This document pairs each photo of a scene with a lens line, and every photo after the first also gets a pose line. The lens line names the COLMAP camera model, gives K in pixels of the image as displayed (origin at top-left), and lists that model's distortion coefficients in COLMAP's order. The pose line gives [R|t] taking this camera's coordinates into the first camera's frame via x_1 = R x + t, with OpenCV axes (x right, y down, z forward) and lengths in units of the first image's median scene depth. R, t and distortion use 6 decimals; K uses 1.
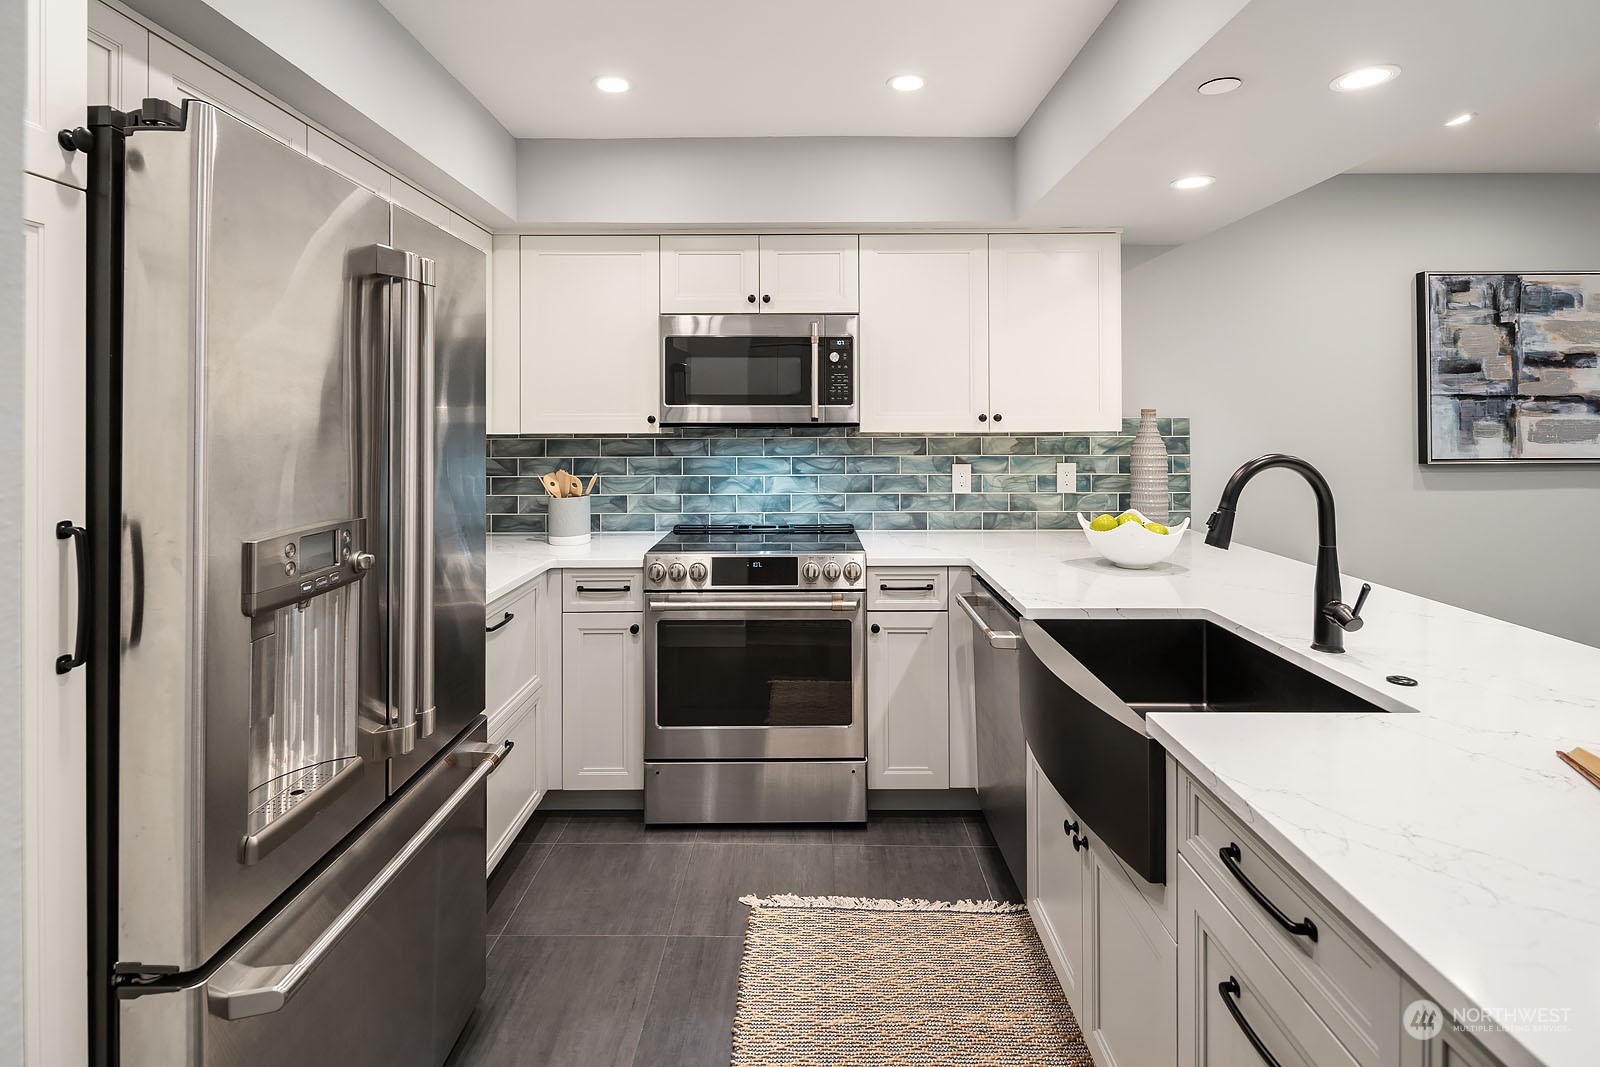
lens RADIAL K [[785.8, 0, 809.4], [0, 785.8, 414.6], [0, 0, 1]] dist [0.002526, -0.003301]
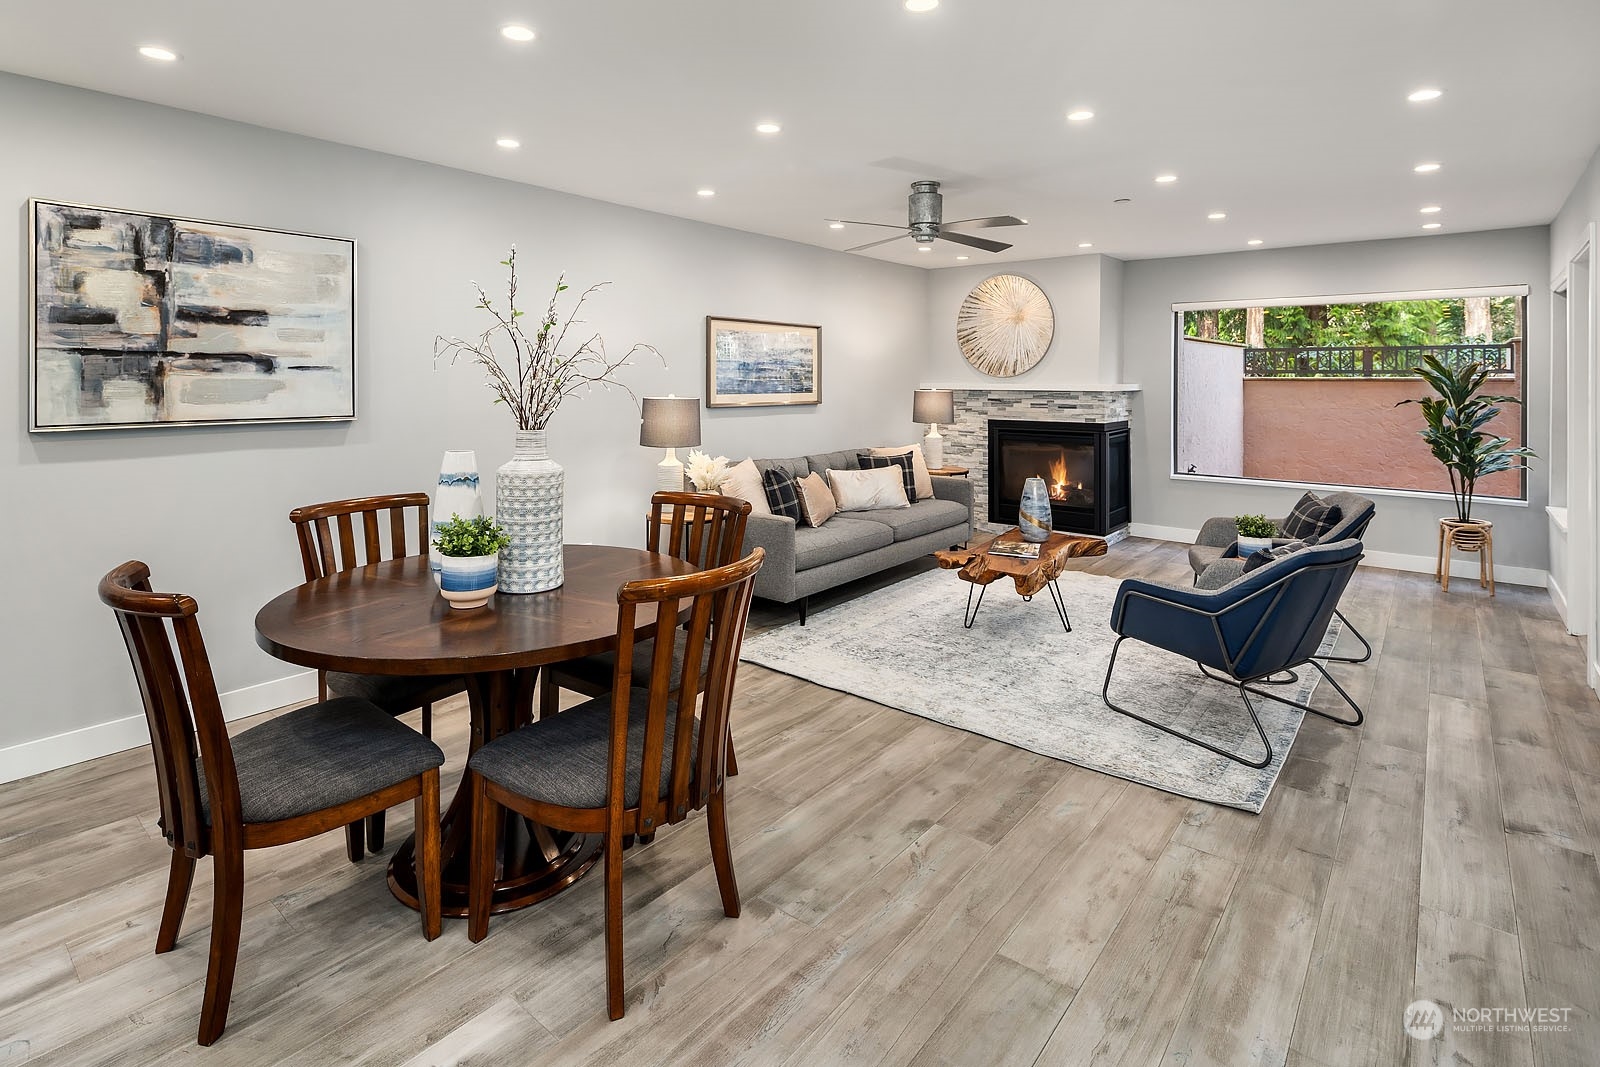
lens RADIAL K [[785.8, 0, 790.3], [0, 785.8, 379.4], [0, 0, 1]] dist [0.002526, -0.003301]
pose [[0.636856, 0.004437, 0.770970, 0.659073], [-0.011526, 0.999926, 0.003767, -0.004418], [-0.770896, -0.011285, 0.636861, -0.134230]]
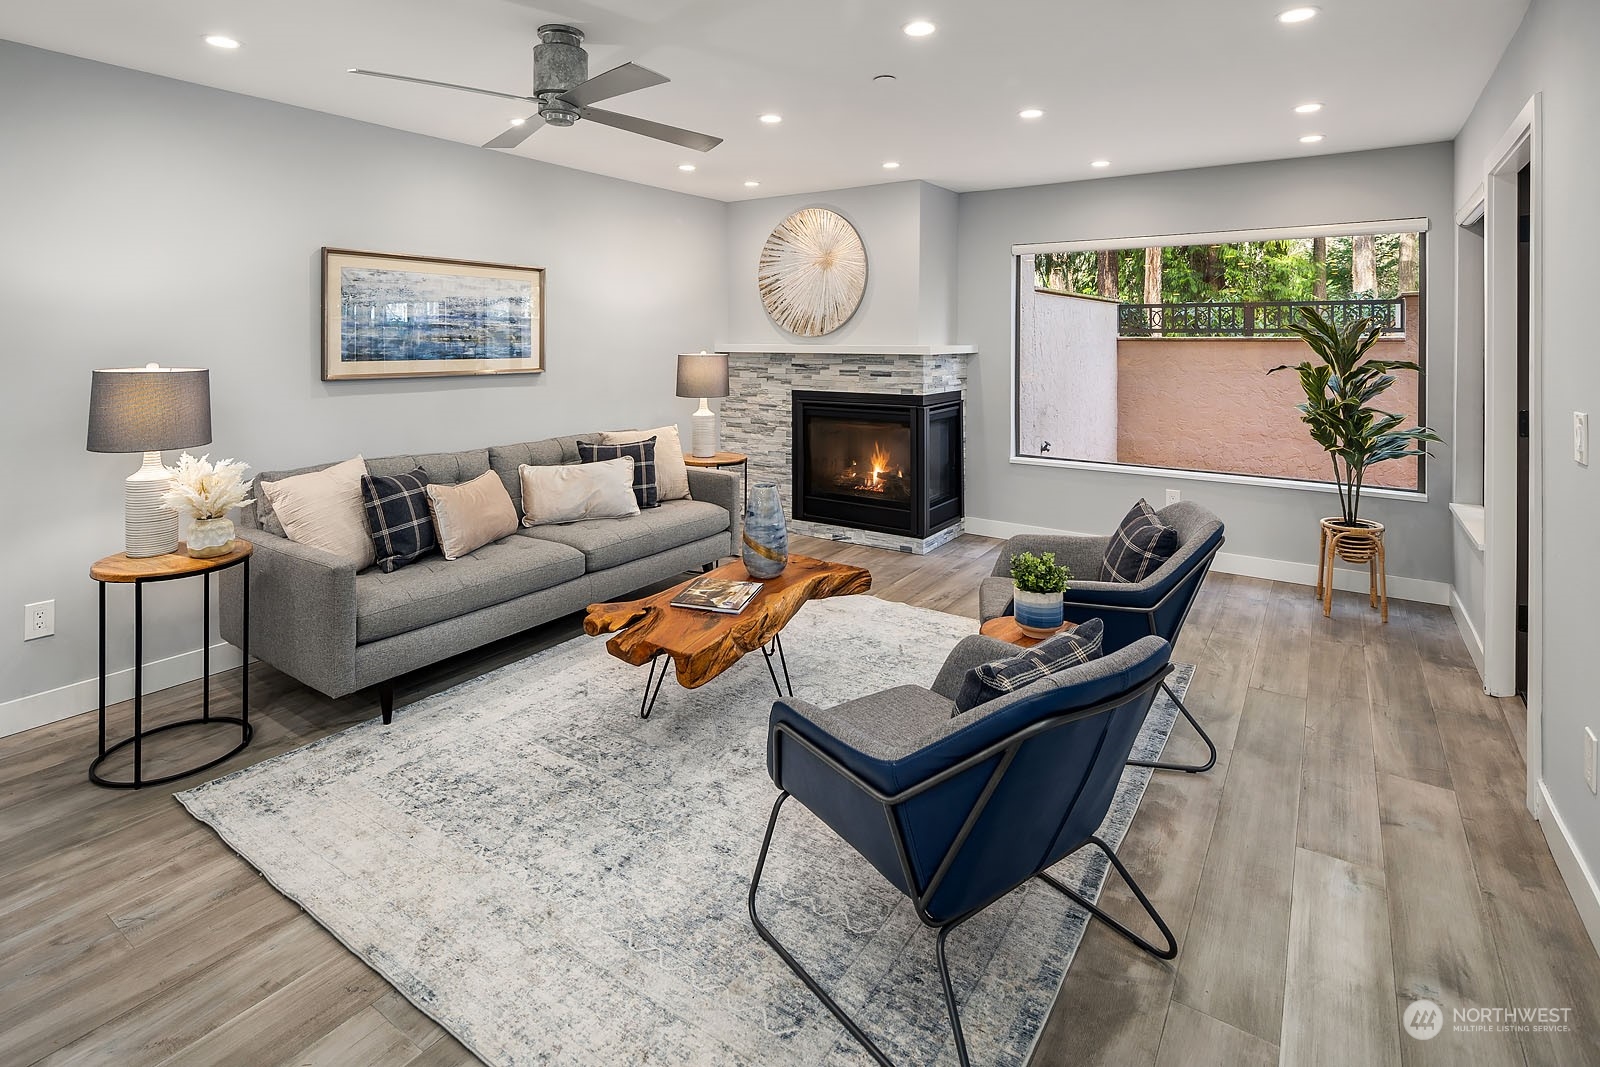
lens RADIAL K [[785.8, 0, 789.6], [0, 785.8, 343.0], [0, 0, 1]] dist [0.002526, -0.003301]
pose [[0.566699, 0.000803, 0.823924, 1.242390], [-0.010680, 0.999923, 0.006371, -0.006308], [-0.823855, -0.012410, 0.566664, -0.146519]]
